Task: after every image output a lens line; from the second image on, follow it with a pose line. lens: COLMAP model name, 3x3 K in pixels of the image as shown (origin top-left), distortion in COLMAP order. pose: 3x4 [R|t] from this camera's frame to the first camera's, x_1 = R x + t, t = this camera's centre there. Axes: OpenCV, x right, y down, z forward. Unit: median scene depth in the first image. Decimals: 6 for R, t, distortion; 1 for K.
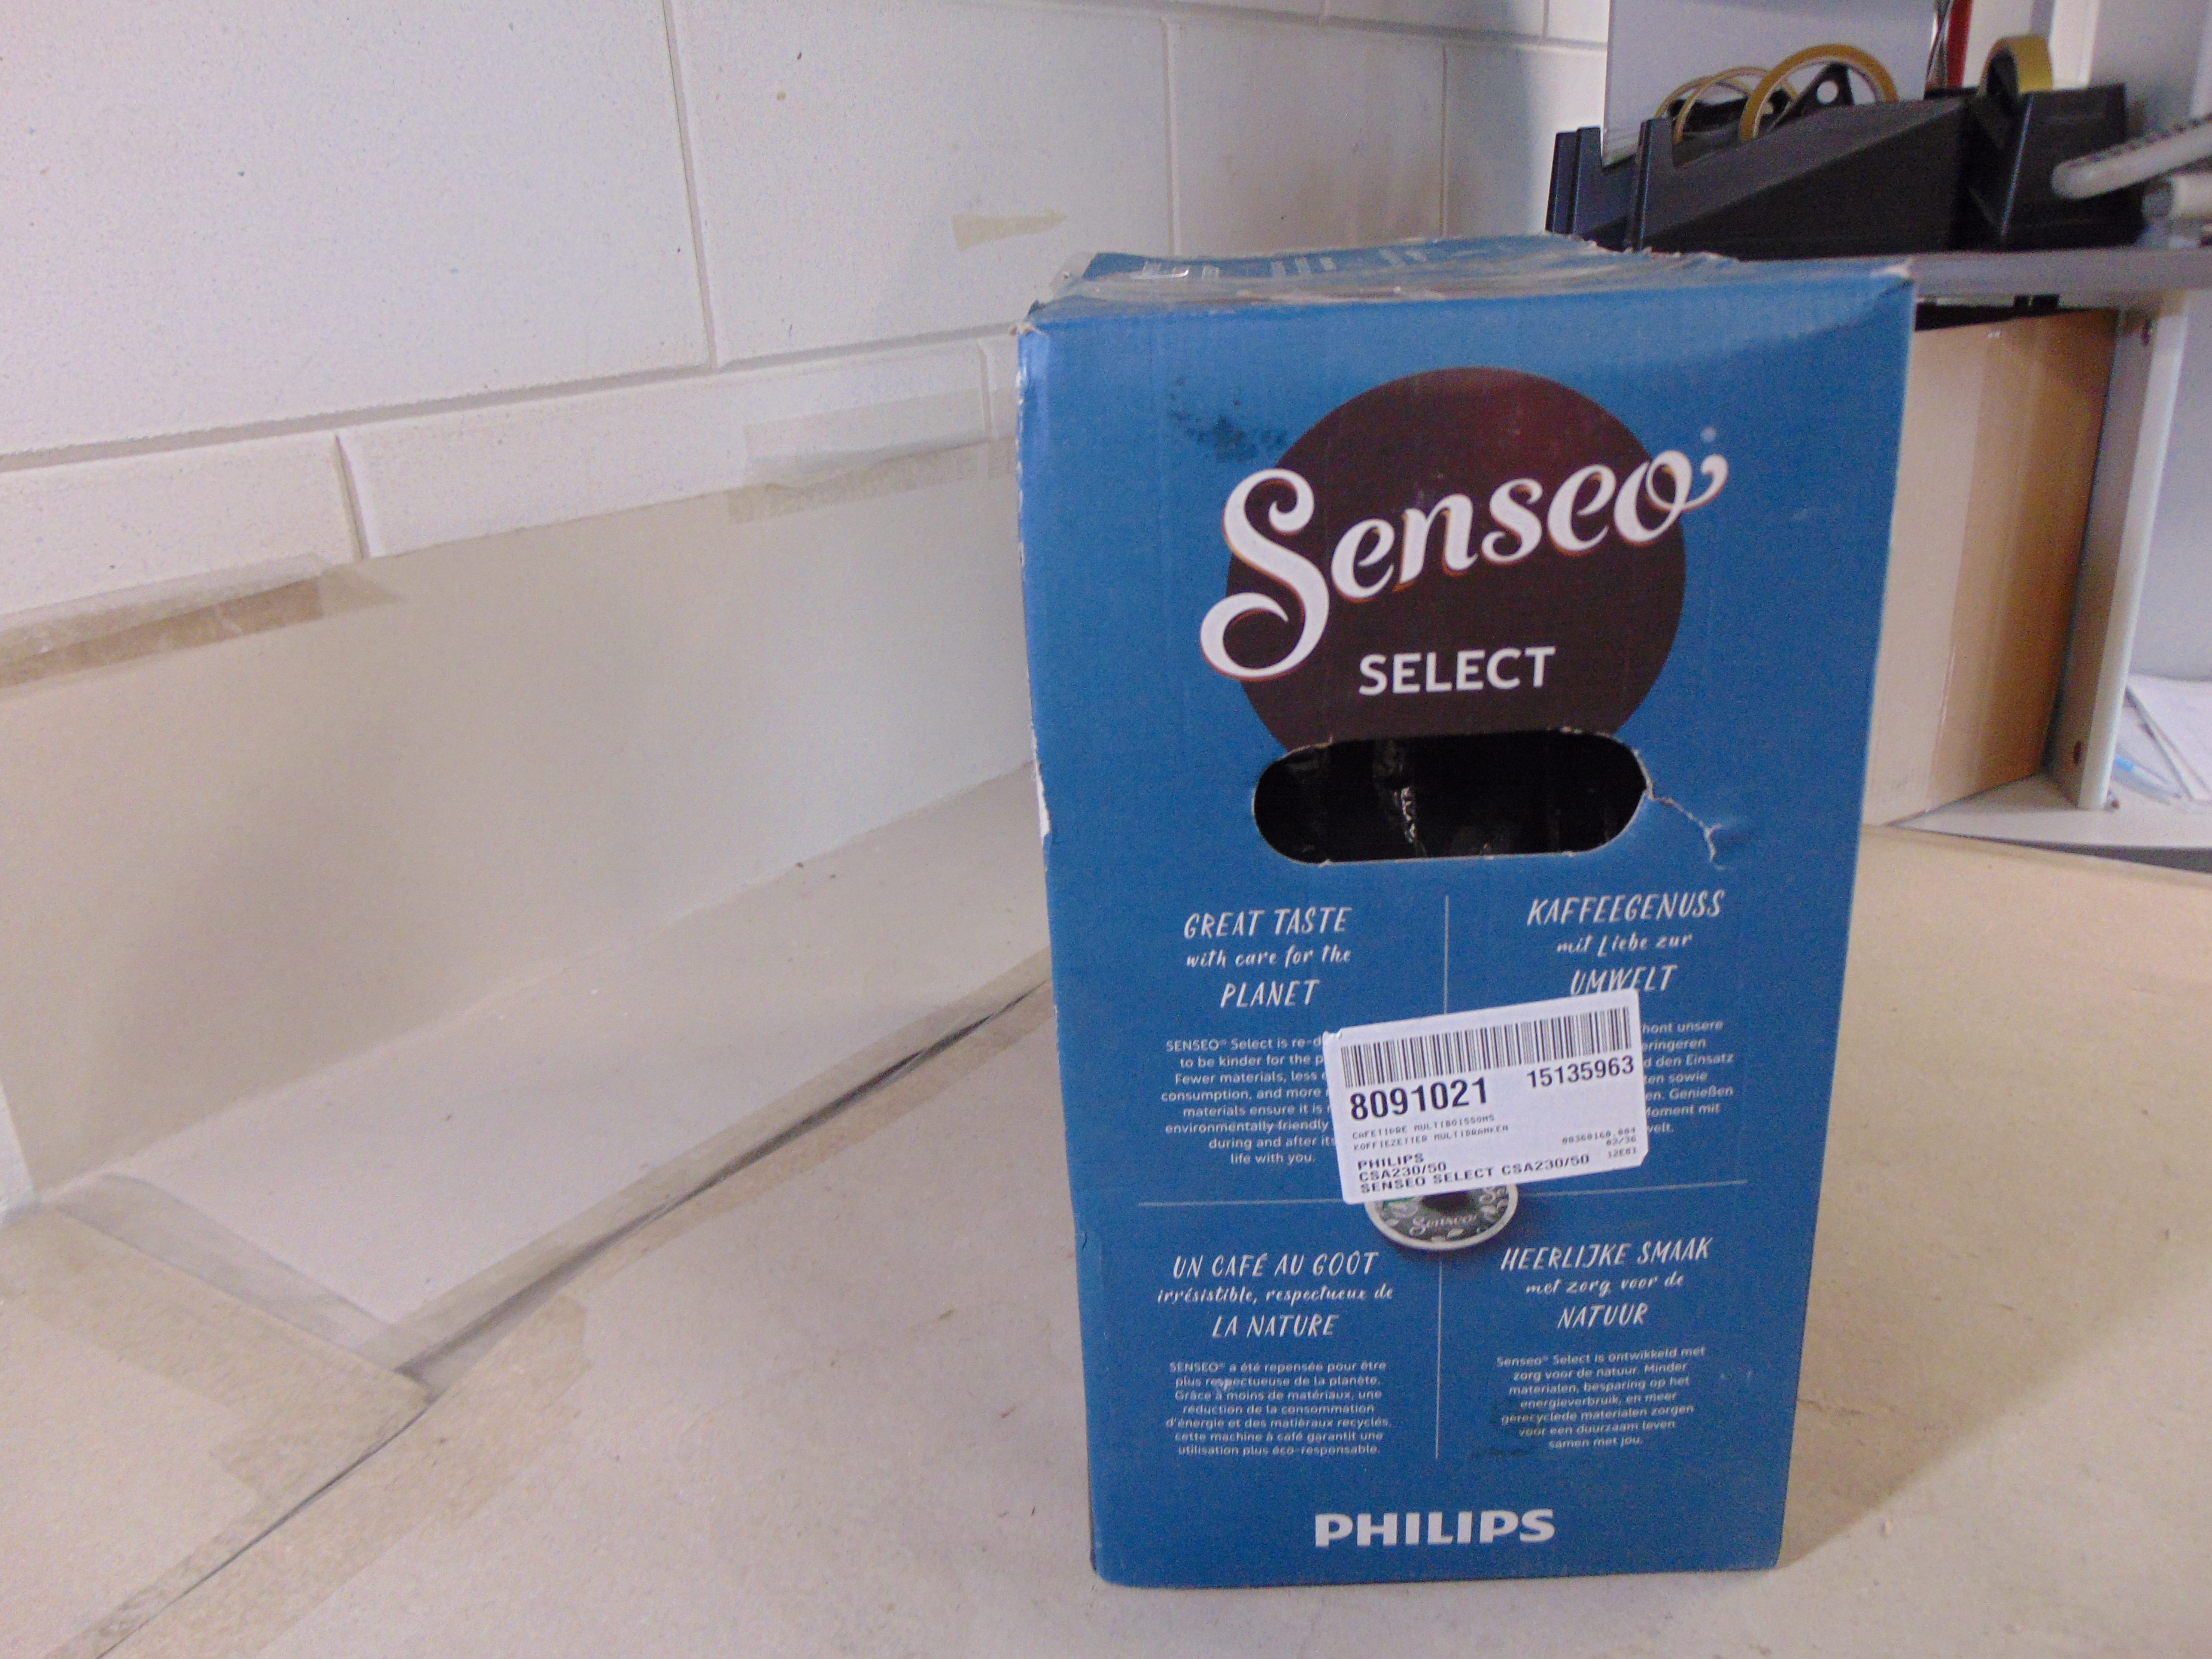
lens RADIAL K [[1631.1, 0, 1106.0], [0, 1631.1, 829.5], [0, 0, 1]] dist [0.003244, 0.005230]
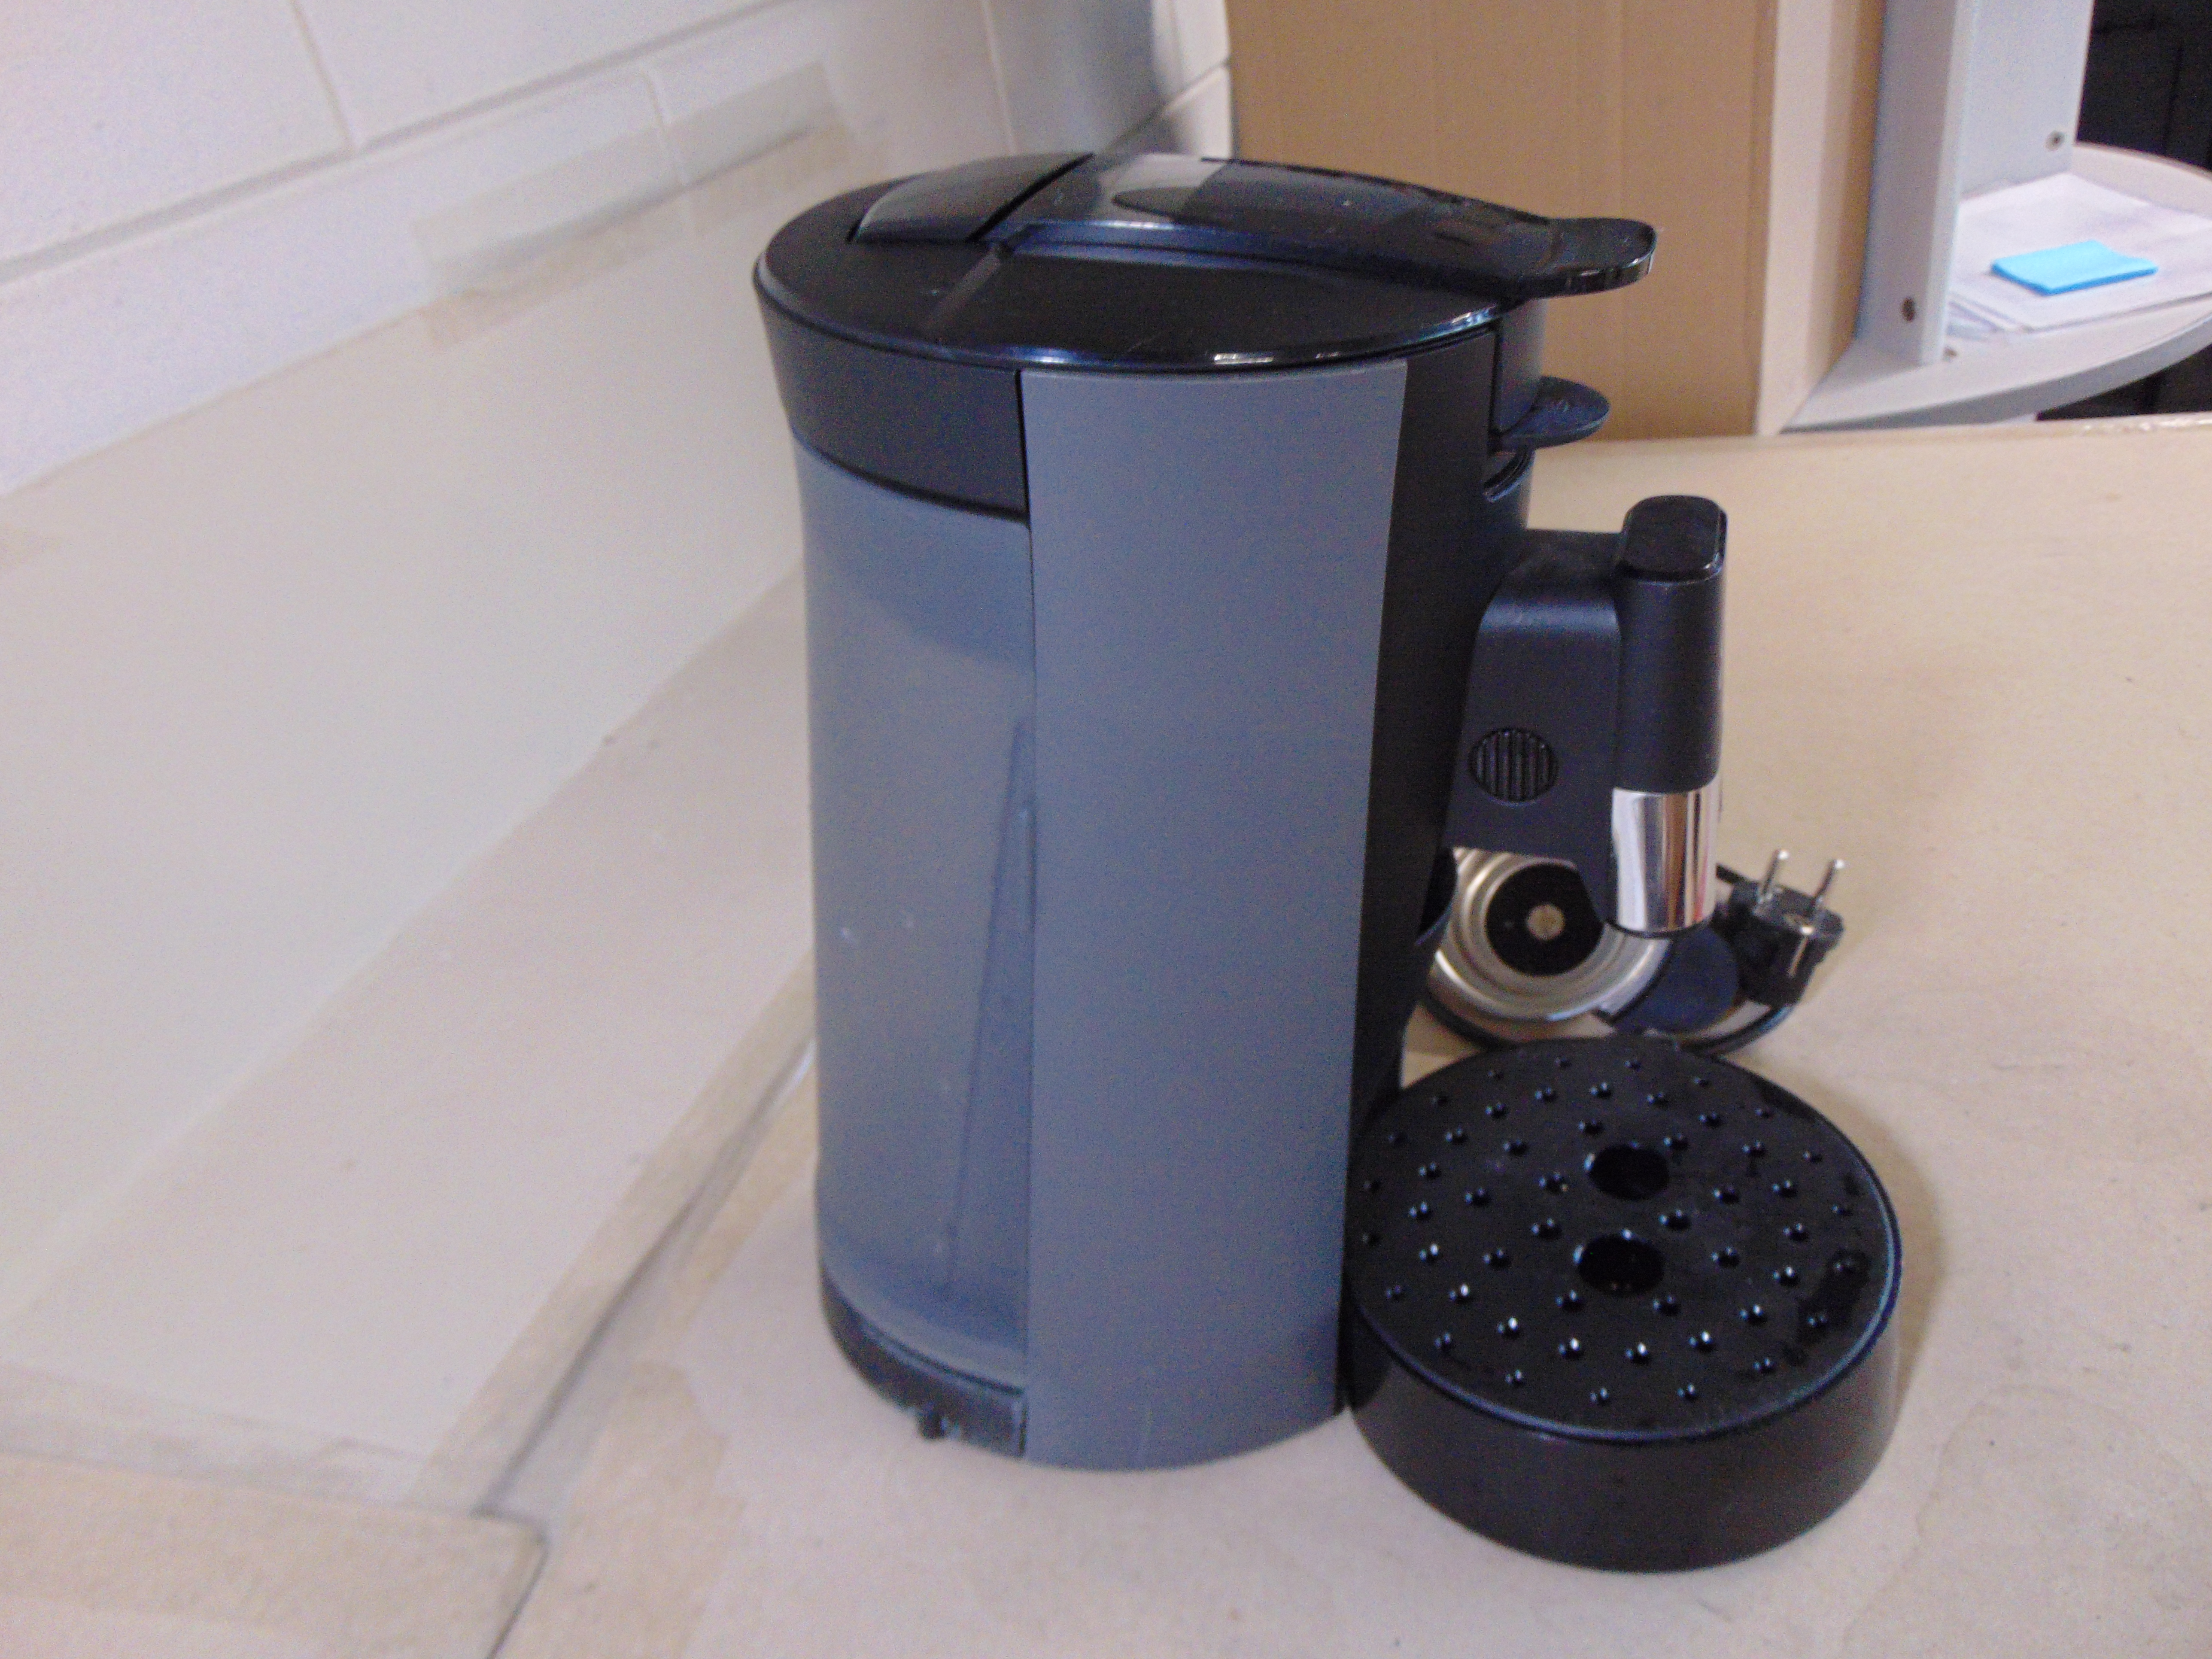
lens RADIAL K [[1631.1, 0, 1106.0], [0, 1631.1, 829.5], [0, 0, 1]] dist [0.003244, 0.005230]
pose [[0.950251, -0.254011, 0.180279, -0.129033], [0.220826, 0.957564, 0.185220, -0.041909], [-0.219677, -0.136196, 0.966019, 0.135756]]
